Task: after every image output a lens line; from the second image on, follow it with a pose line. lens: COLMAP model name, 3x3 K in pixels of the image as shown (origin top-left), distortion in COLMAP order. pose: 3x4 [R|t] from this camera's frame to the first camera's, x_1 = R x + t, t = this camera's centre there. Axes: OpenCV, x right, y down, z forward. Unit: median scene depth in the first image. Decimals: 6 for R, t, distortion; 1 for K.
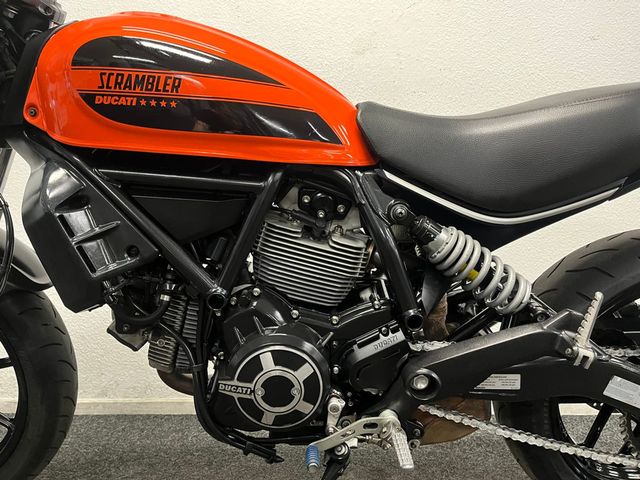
lens RADIAL K [[475.9, 0, 320.0], [0, 475.9, 240.0], [0, 0, 1]] dist [0.011404, 0.001816]
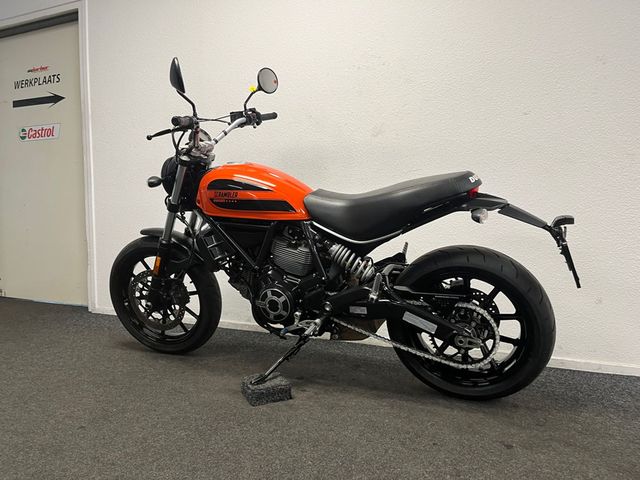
lens RADIAL K [[475.9, 0, 320.0], [0, 475.9, 240.0], [0, 0, 1]] dist [0.011404, 0.001816]
pose [[0.906081, 0.016688, -0.422775, 1.220170], [-0.008336, 0.999732, 0.021598, -0.101759], [0.423022, -0.016045, 0.905977, -1.238950]]
